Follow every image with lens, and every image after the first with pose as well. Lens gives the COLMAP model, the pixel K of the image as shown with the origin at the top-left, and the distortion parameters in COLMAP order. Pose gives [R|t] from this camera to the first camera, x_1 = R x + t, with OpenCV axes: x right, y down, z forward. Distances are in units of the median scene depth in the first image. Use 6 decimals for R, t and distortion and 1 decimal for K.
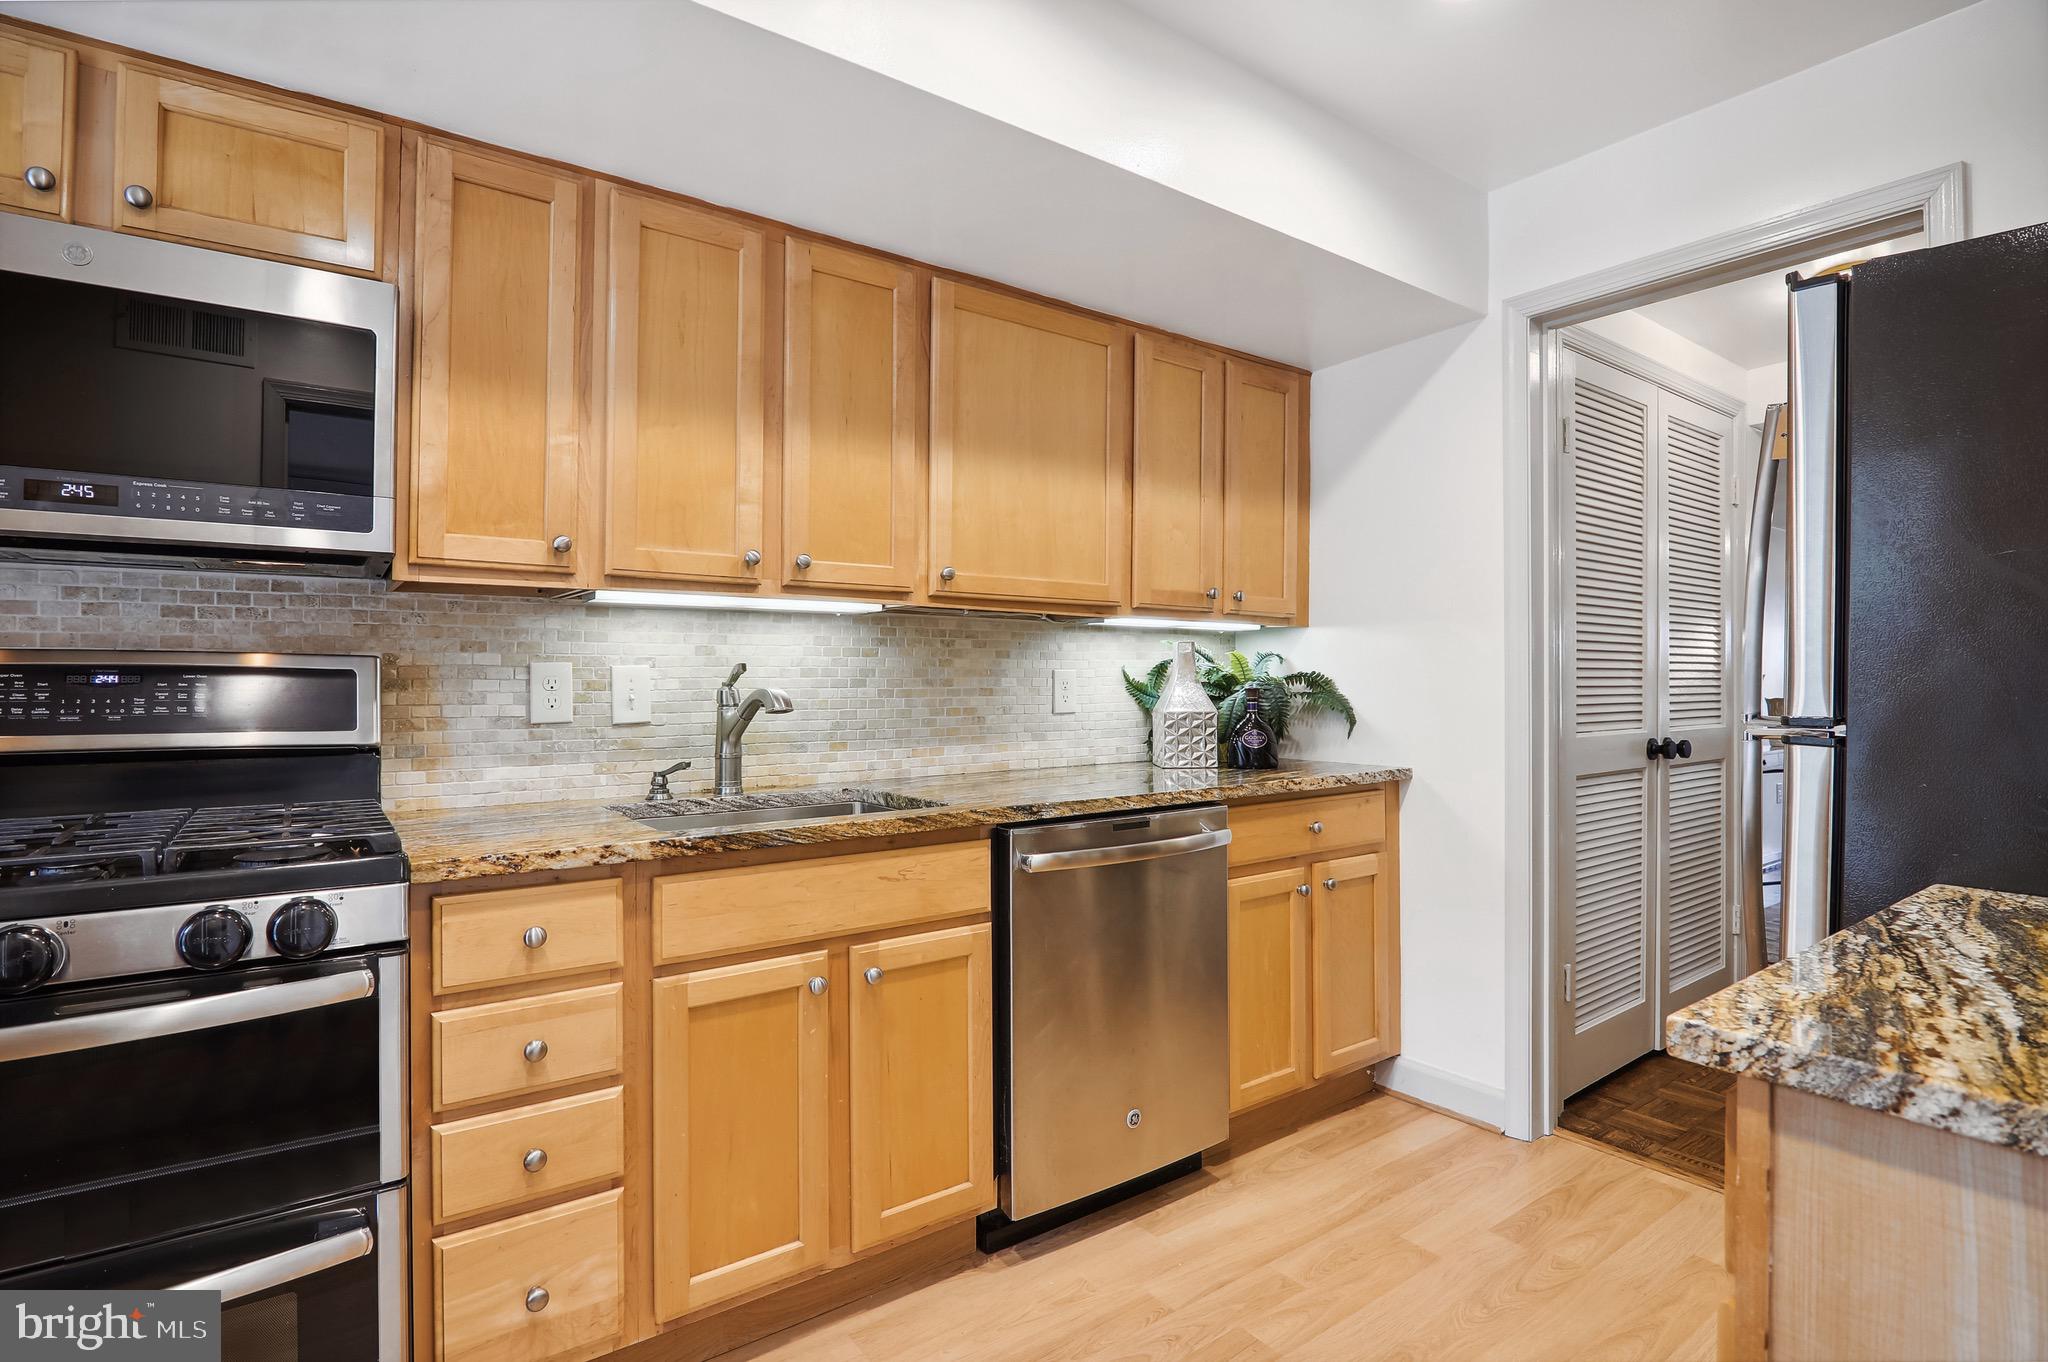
lens RADIAL K [[1008.9, 0, 1032.6], [0, 1008.9, 680.5], [0, 0, 1]] dist [-0.018249, -0.000196]
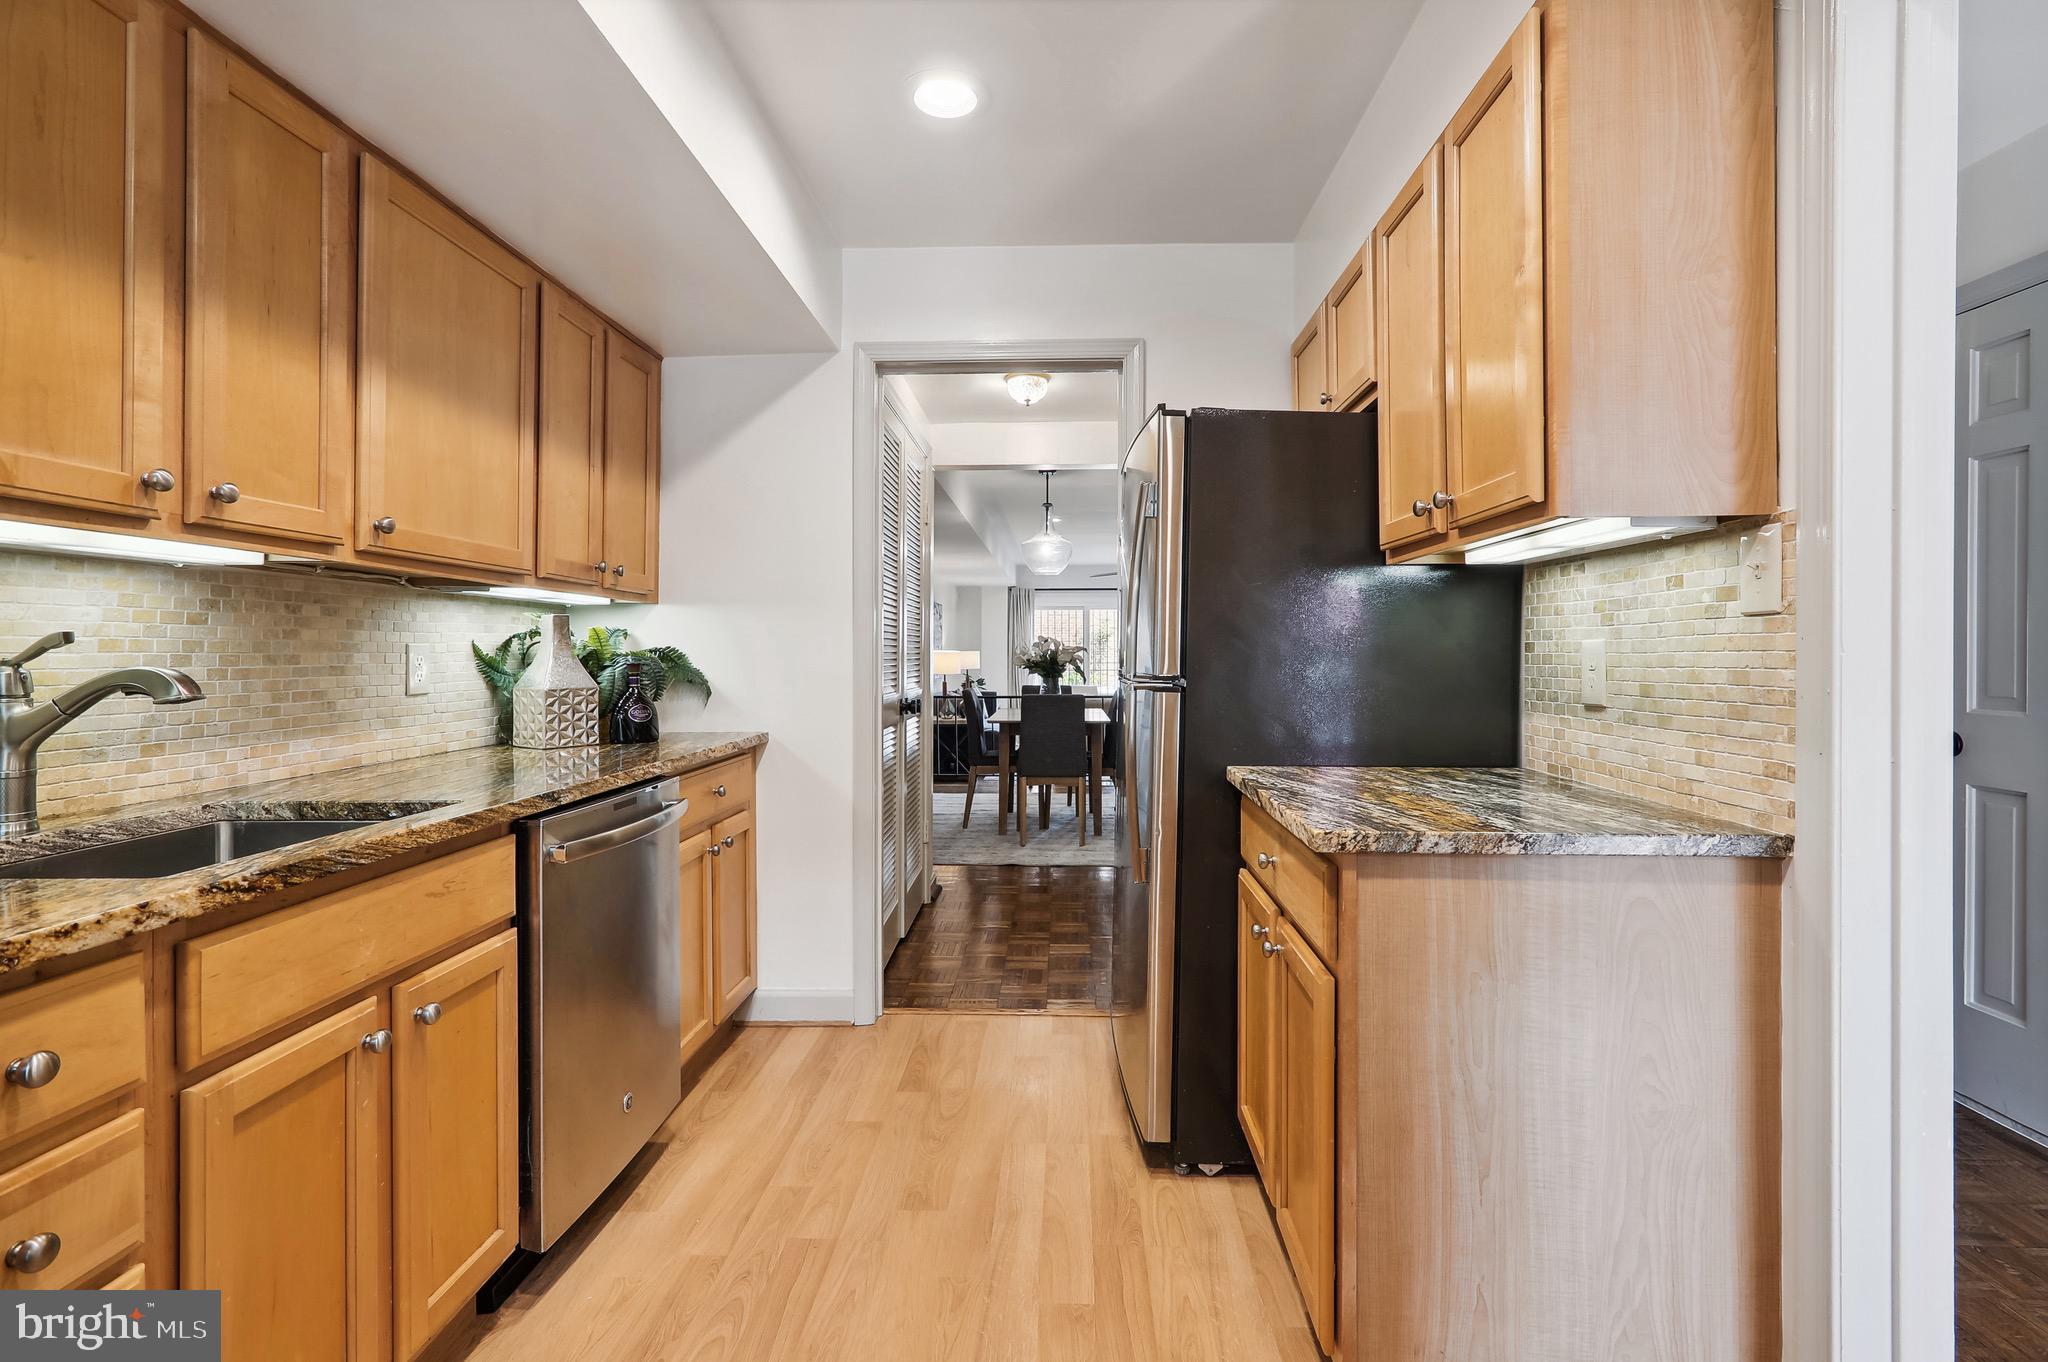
lens RADIAL K [[987.6, 0, 1033.9], [0, 987.6, 668.5], [0, 0, 1]] dist [0.001507, 0.000549]
pose [[0.623477, -0.013961, 0.781717, -0.371732], [0.004497, 0.999888, 0.014271, 0.000968], [-0.781829, -0.005383, 0.623470, 0.086450]]
